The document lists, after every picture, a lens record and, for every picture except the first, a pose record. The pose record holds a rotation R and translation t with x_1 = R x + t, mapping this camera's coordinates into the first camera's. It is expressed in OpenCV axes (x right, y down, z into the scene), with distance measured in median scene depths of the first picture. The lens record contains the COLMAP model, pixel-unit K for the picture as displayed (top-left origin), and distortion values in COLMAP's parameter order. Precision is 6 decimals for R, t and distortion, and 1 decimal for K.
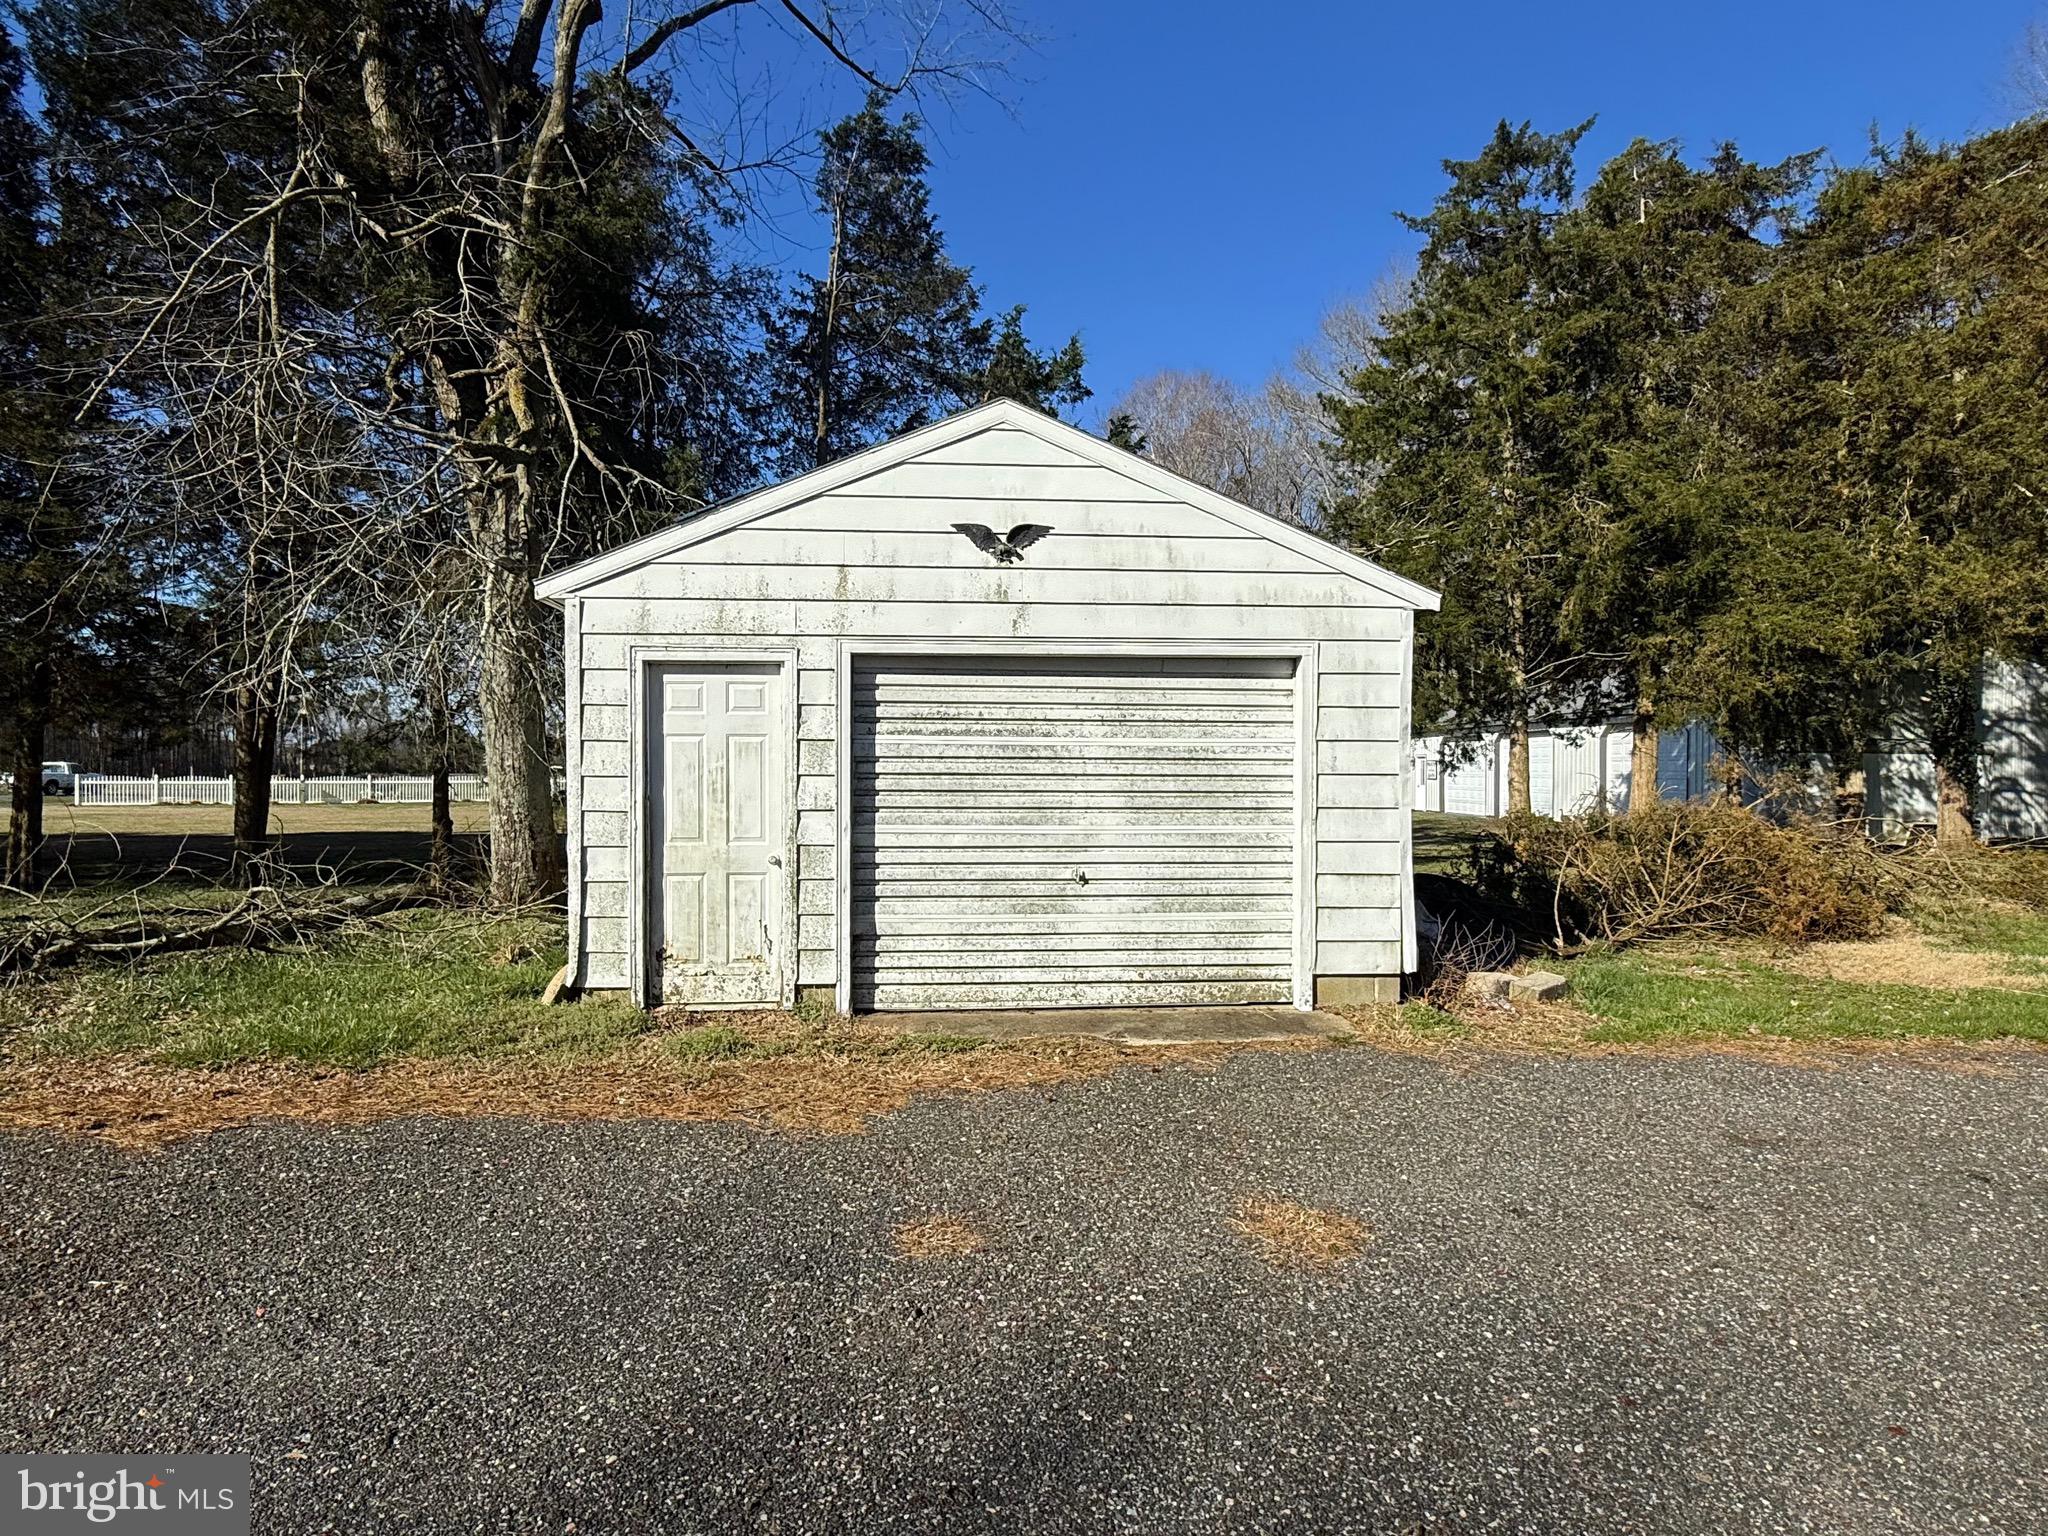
lens RADIAL K [[1079.5, 0, 1020.9], [0, 1079.5, 775.1], [0, 0, 1]] dist [0.001045, -0.001370]
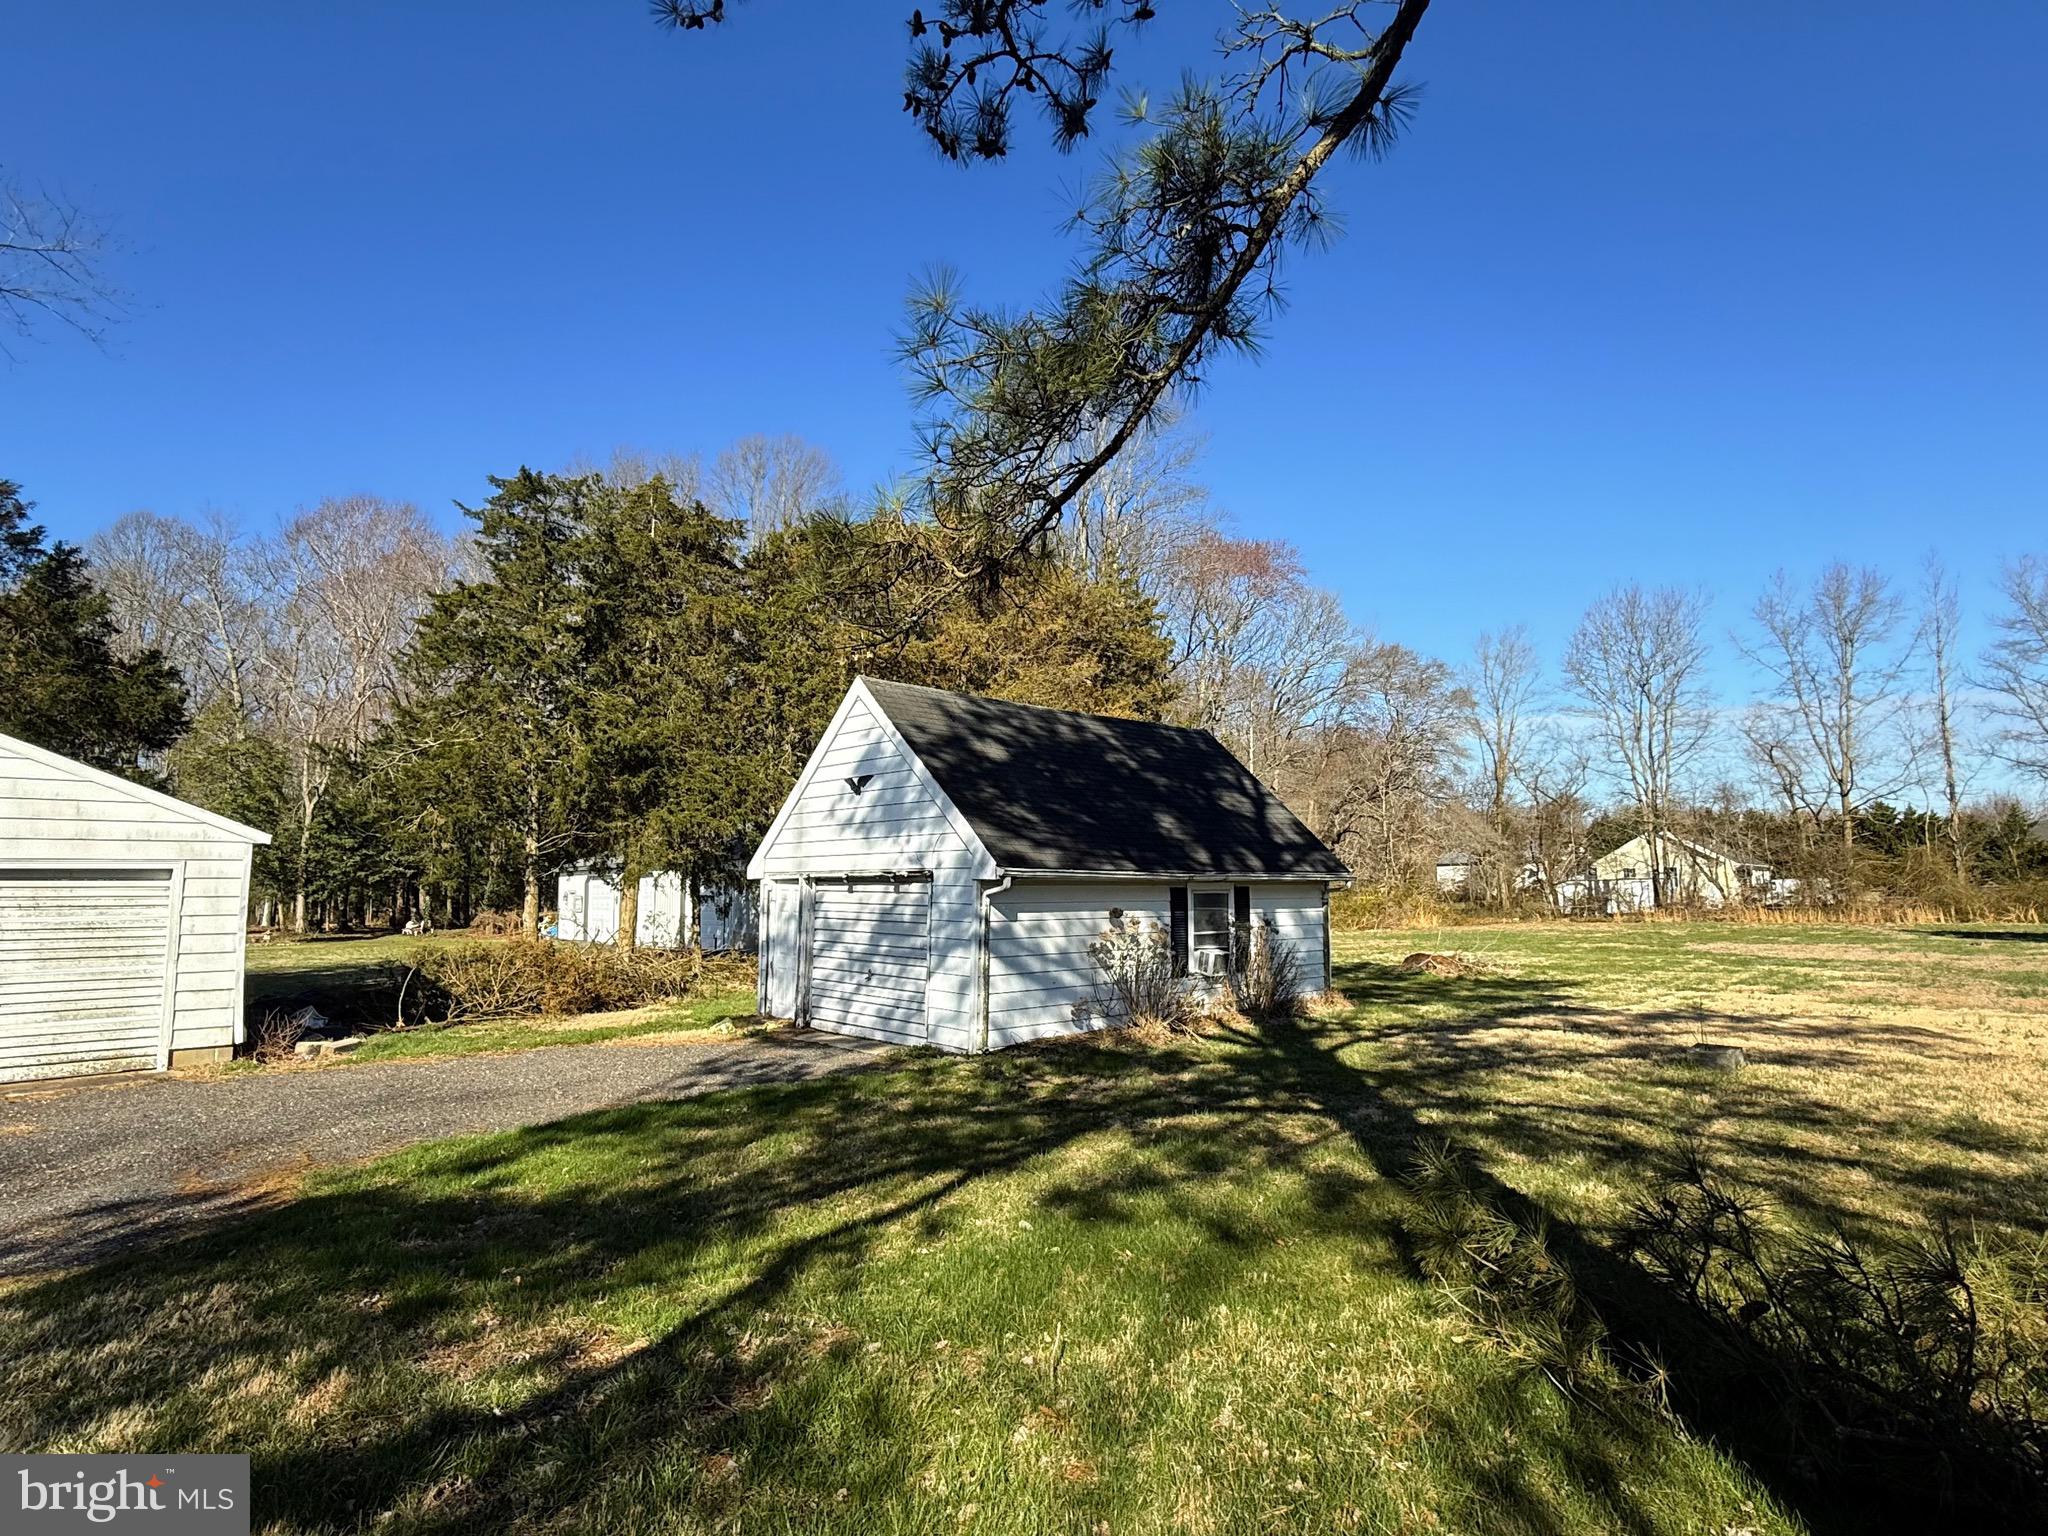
lens RADIAL K [[1079.5, 0, 1020.9], [0, 1079.5, 775.1], [0, 0, 1]] dist [0.001045, -0.001370]
pose [[0.788702, 0.054392, 0.612364, 0.105819], [0.017508, 0.993687, -0.110812, -0.016547], [-0.614526, 0.098119, 0.782771, -0.514168]]
